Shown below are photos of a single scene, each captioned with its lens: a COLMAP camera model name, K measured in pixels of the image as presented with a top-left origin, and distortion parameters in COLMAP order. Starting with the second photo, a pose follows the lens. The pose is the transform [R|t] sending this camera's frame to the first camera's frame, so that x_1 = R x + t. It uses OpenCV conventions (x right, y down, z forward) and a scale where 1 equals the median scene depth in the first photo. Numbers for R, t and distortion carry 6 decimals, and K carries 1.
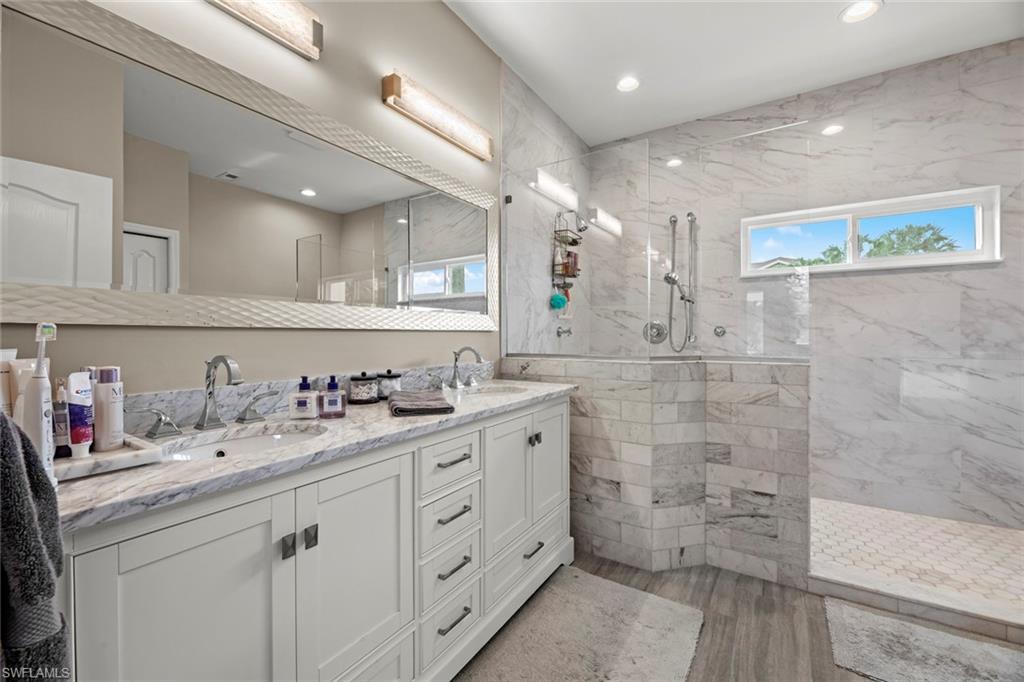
lens RADIAL K [[414.5, 0, 509.3], [0, 414.5, 333.8], [0, 0, 1]] dist [0.001151, -0.003248]
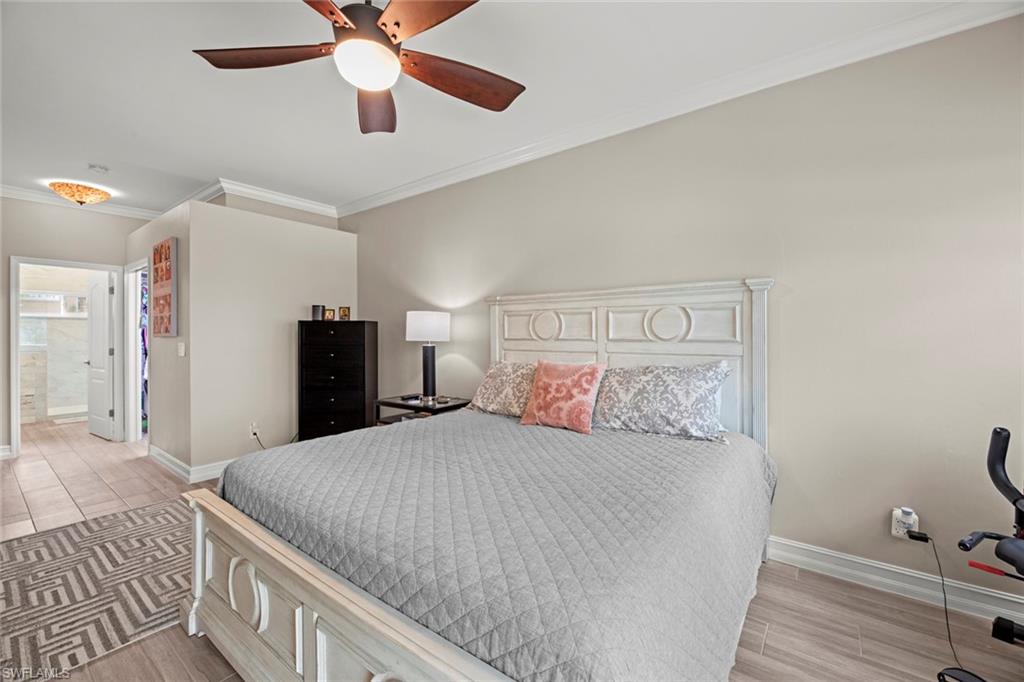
lens RADIAL K [[414.5, 0, 508.6], [0, 414.5, 336.3], [0, 0, 1]] dist [0.001151, -0.003248]
pose [[0.072793, -0.001631, 0.997346, -1.821442], [-0.001072, 0.999998, 0.001714, -0.050531], [-0.997346, -0.001194, 0.072791, -2.312123]]
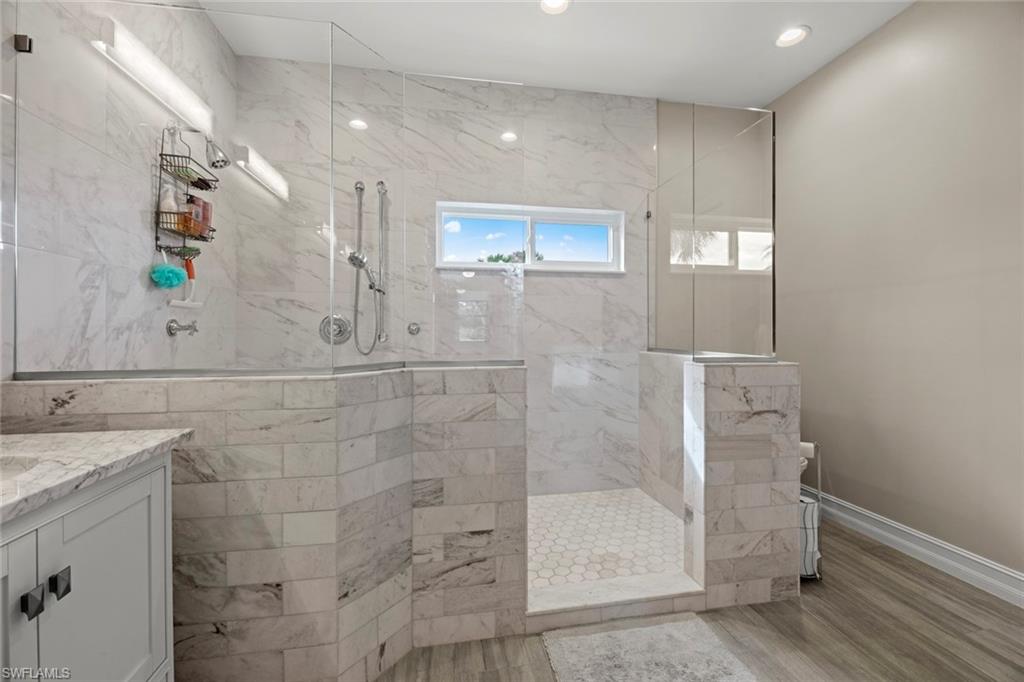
lens RADIAL K [[414.5, 0, 513.3], [0, 414.5, 333.2], [0, 0, 1]] dist [0.001151, -0.003248]
pose [[0.726961, -0.000904, 0.686679, 0.093543], [-0.000838, 0.999997, 0.002204, 0.001303], [-0.686679, -0.002178, 0.726958, 0.316476]]
